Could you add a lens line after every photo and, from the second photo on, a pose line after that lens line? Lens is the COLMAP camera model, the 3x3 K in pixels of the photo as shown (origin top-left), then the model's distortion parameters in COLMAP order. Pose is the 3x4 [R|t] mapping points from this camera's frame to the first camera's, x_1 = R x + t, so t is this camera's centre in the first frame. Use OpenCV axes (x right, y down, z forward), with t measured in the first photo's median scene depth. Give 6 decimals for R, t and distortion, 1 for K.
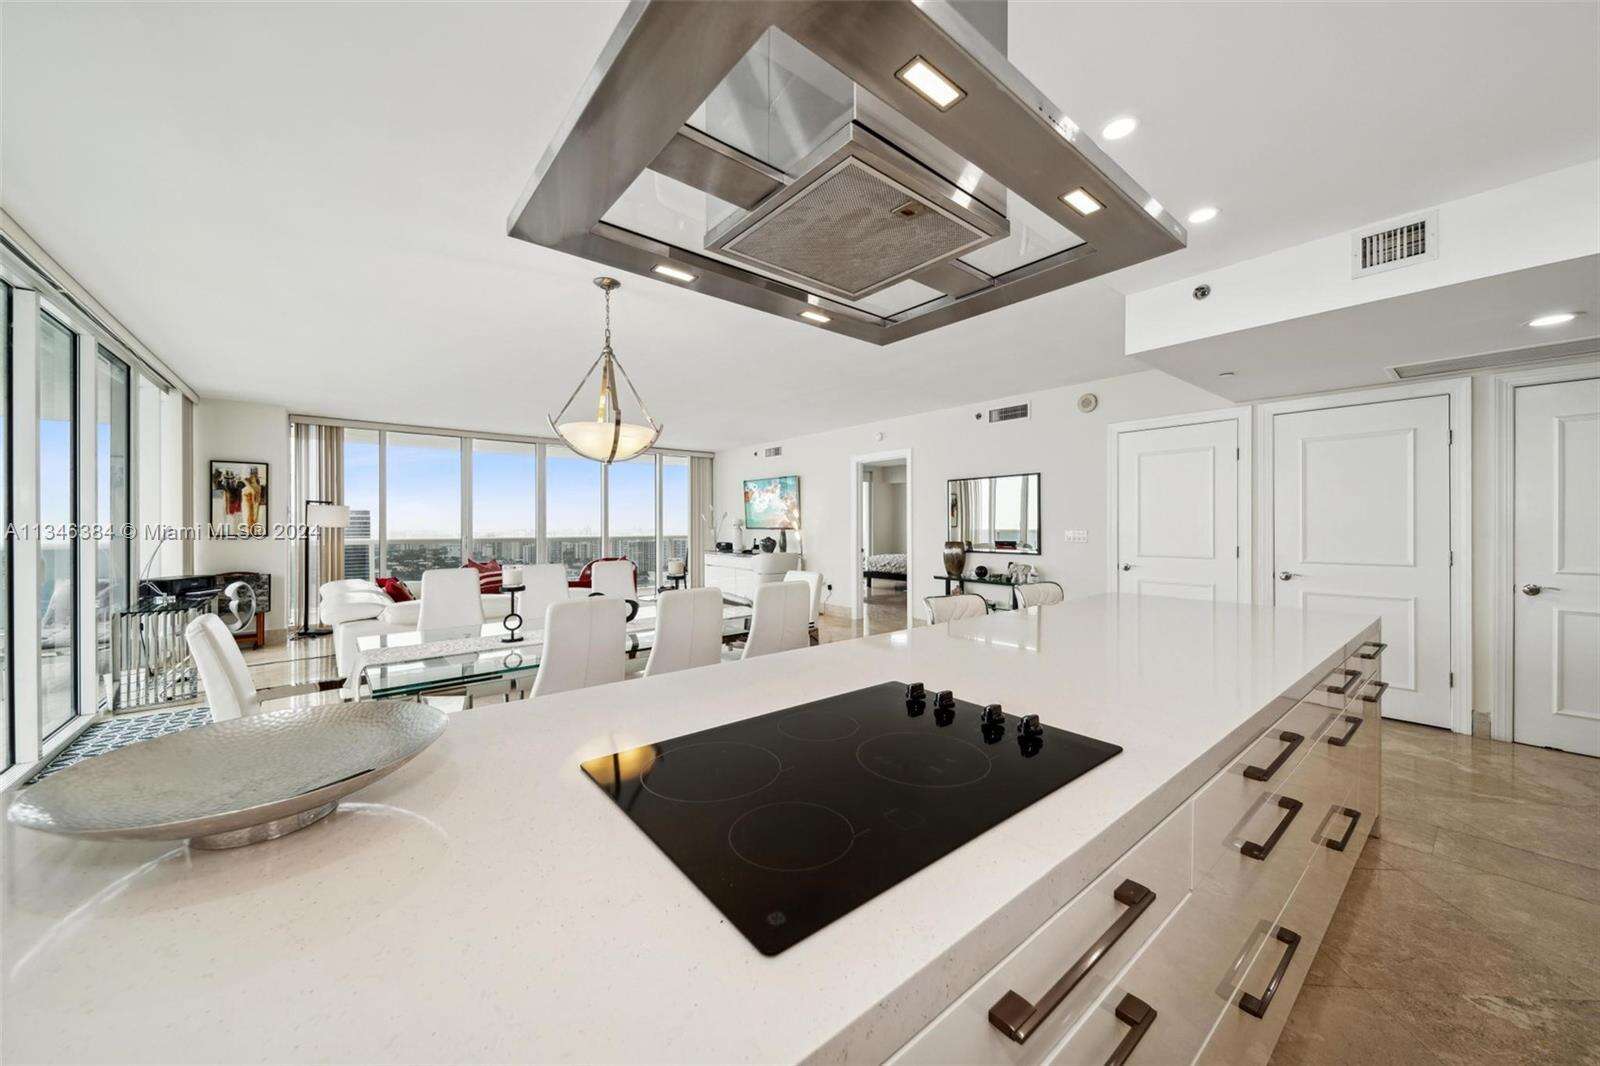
lens RADIAL K [[558.7, 0, 811.9], [0, 558.7, 528.2], [0, 0, 1]] dist [-0.000268, -0.002627]
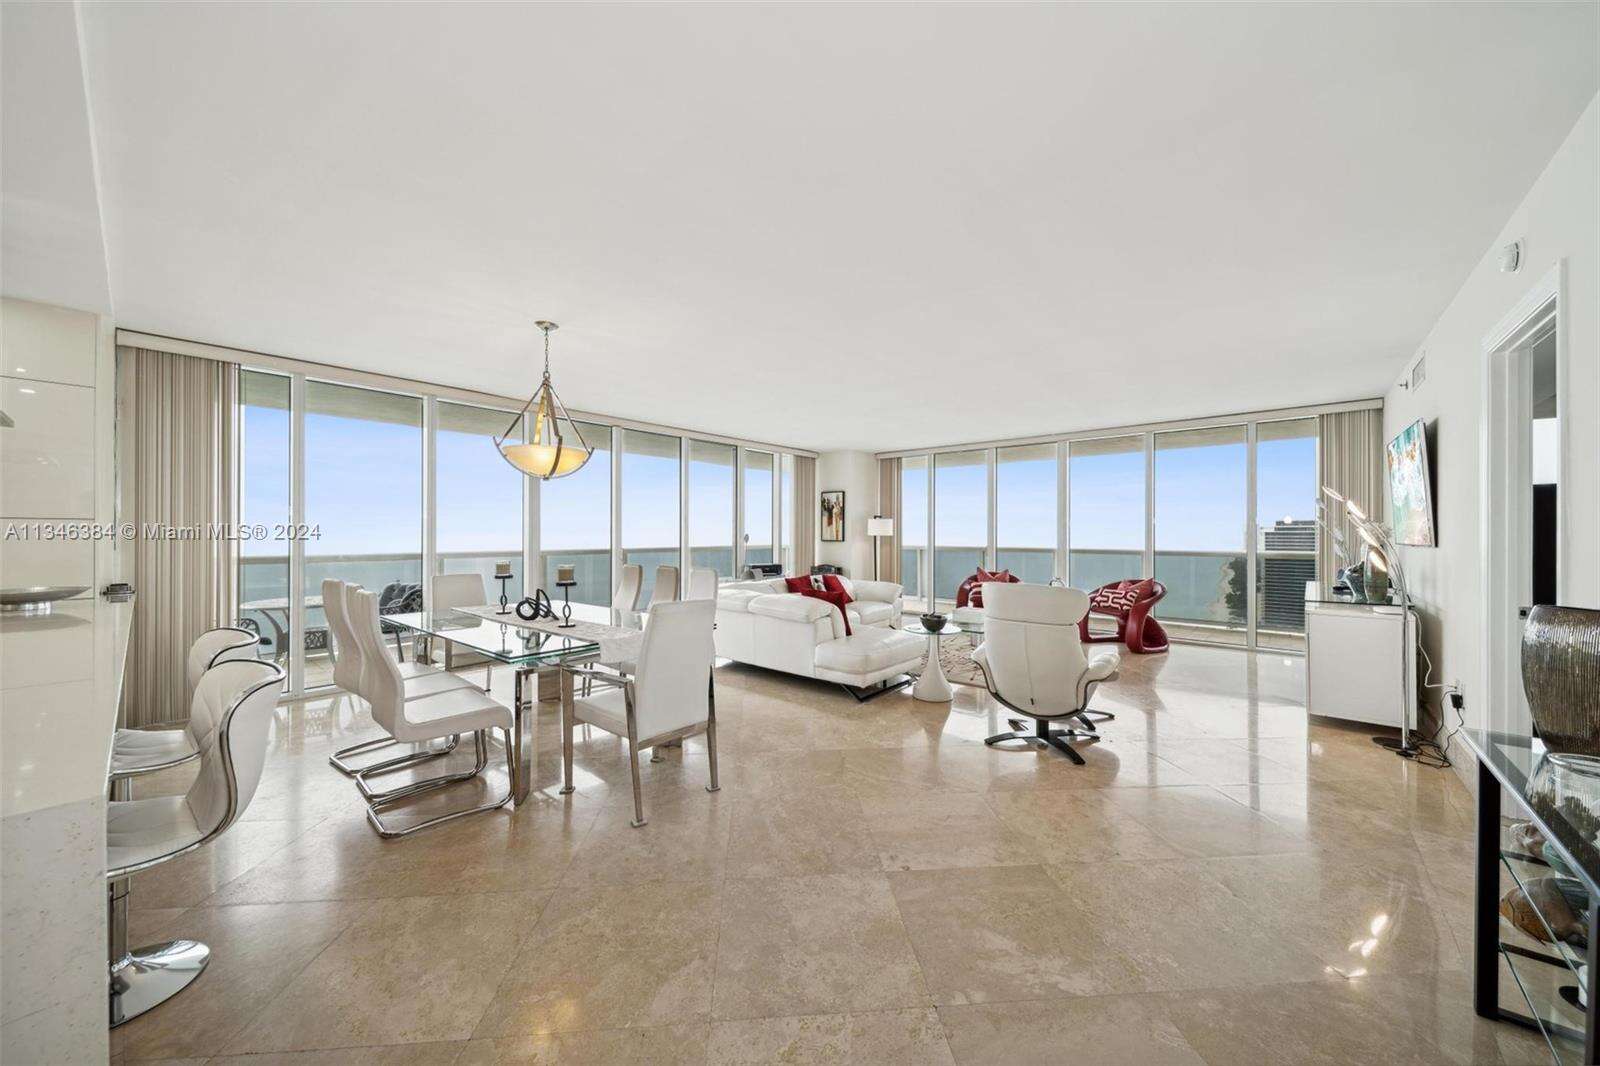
lens RADIAL K [[558.7, 0, 811.9], [0, 558.7, 528.2], [0, 0, 1]] dist [-0.000268, -0.002627]
pose [[0.188869, -0.009590, -0.981955, 0.447054], [-0.010158, 0.999880, -0.011718, -0.002374], [0.981950, 0.012188, 0.188749, 0.659732]]
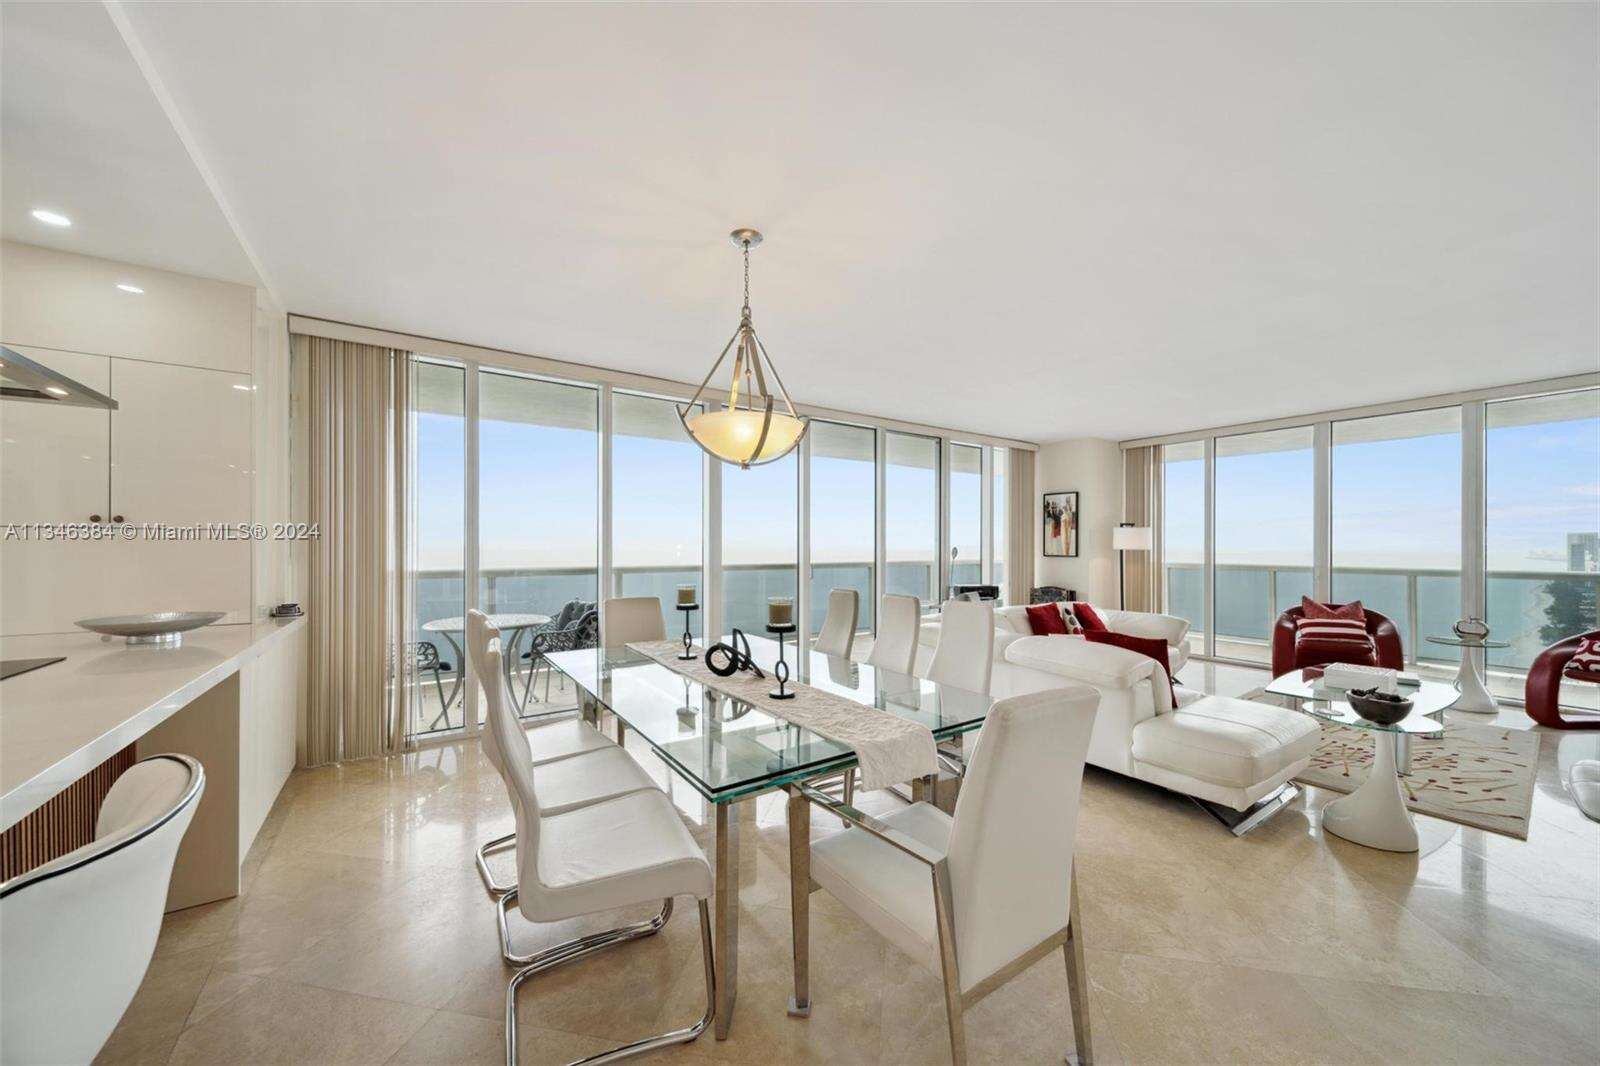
lens RADIAL K [[569.6, 0, 800.0], [0, 569.6, 533.0], [0, 0, 1]] dist [0.002539, -0.002722]
pose [[-0.099186, -0.023689, -0.994787, 0.216379], [-0.010671, 0.999684, -0.022742, -0.002155], [0.995012, 0.008360, -0.099408, 0.574883]]
